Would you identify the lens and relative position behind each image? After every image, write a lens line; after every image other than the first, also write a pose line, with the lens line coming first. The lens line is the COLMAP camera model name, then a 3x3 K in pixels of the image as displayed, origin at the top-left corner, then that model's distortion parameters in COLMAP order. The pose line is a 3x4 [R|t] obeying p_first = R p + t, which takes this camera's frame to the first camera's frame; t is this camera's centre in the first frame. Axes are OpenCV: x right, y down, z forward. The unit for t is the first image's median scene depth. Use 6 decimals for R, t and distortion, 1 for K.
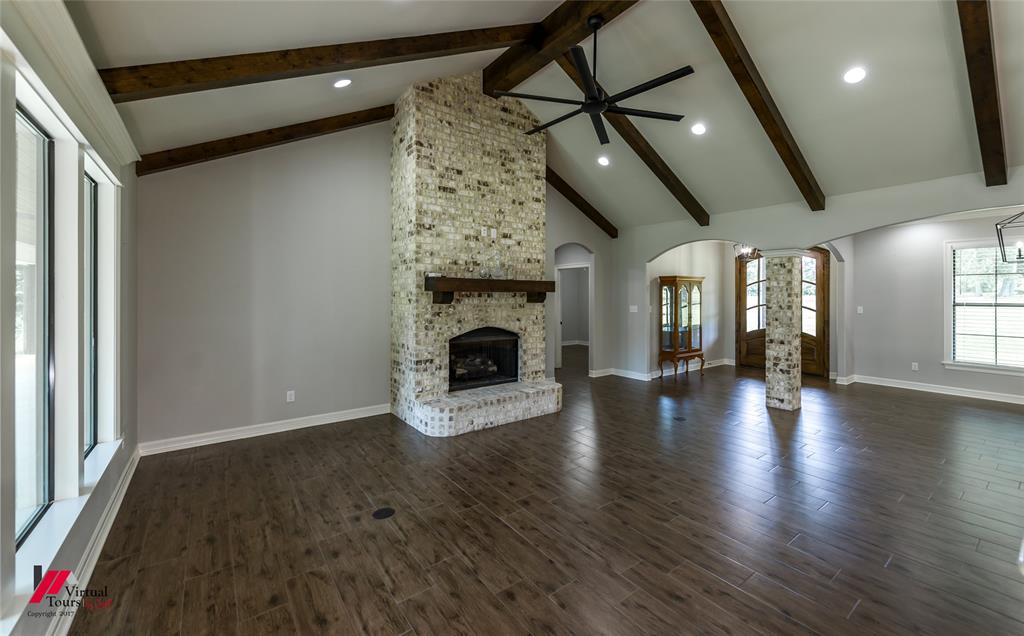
lens RADIAL K [[411.7, 0, 545.1], [0, 411.7, 294.8], [0, 0, 1]] dist [0.001302, 0.000066]
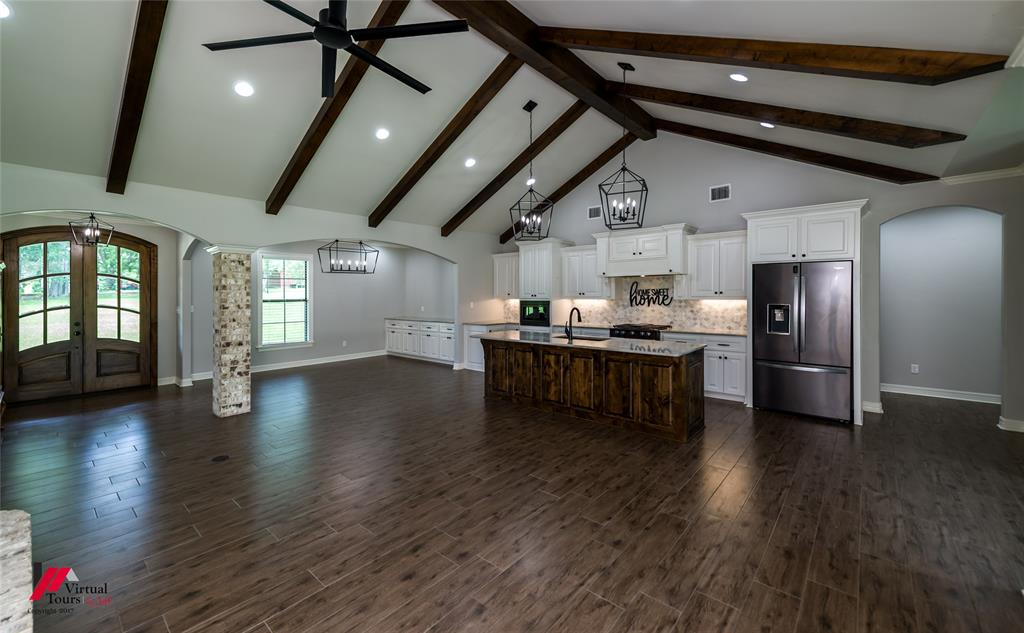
lens RADIAL K [[405.2, 0, 495.1], [0, 405.2, 287.9], [0, 0, 1]] dist [0.007826, -0.000401]
pose [[-0.149737, 0.011439, 0.988660, -0.467912], [0.005881, 0.999926, -0.010679, 0.000312], [-0.988708, 0.004216, -0.149793, 0.591381]]
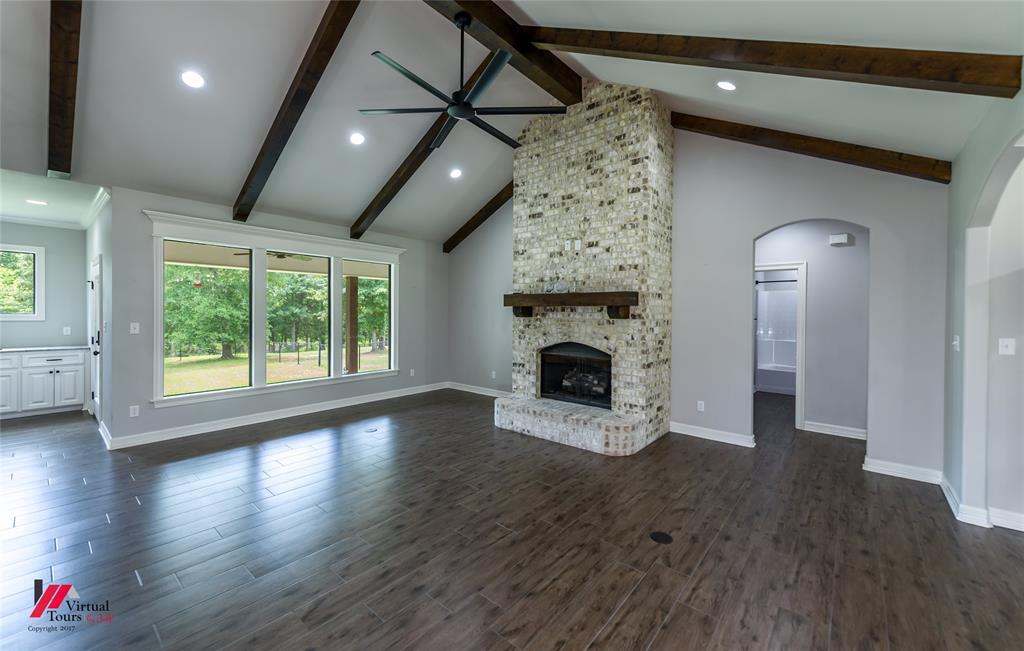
lens RADIAL K [[402.0, 0, 513.3], [0, 402.0, 315.1], [0, 0, 1]] dist [0.002566, 0.000079]
pose [[0.187704, 0.006027, -0.982207, 0.766160], [-0.005110, 0.999974, 0.005159, 0.009466], [0.982212, 0.004051, 0.187729, 0.680213]]
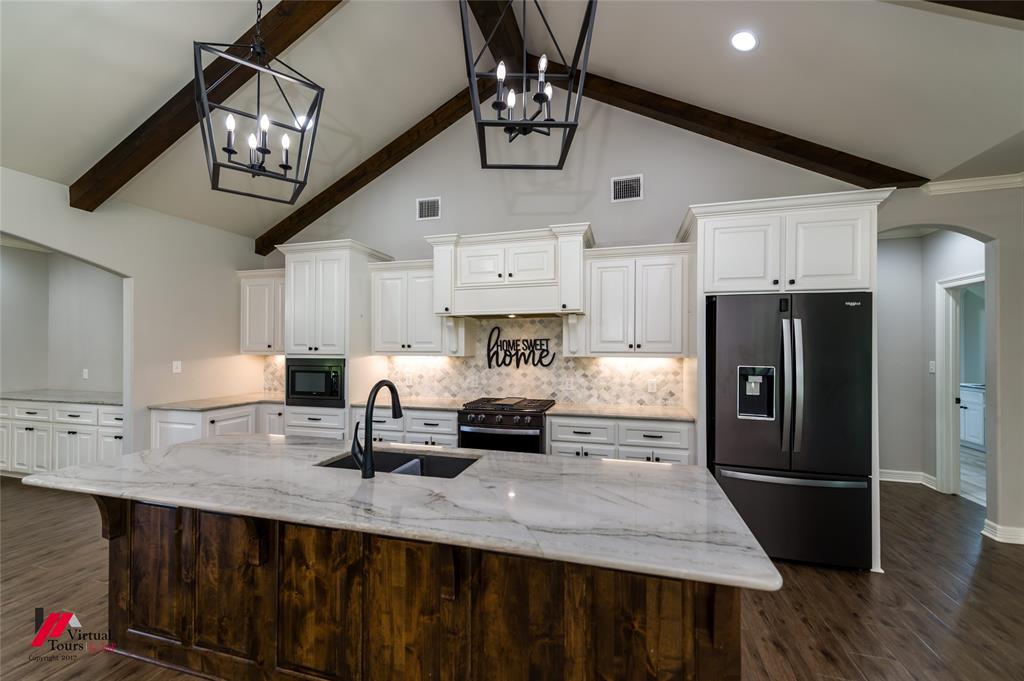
lens RADIAL K [[406.1, 0, 513.7], [0, 406.1, 343.1], [0, 0, 1]] dist [0.002526, 0.000011]
pose [[-0.578075, 0.004743, 0.815970, 0.123605], [-0.004837, 0.999946, -0.009239, 0.007940], [-0.815969, -0.009288, -0.578021, 0.364824]]
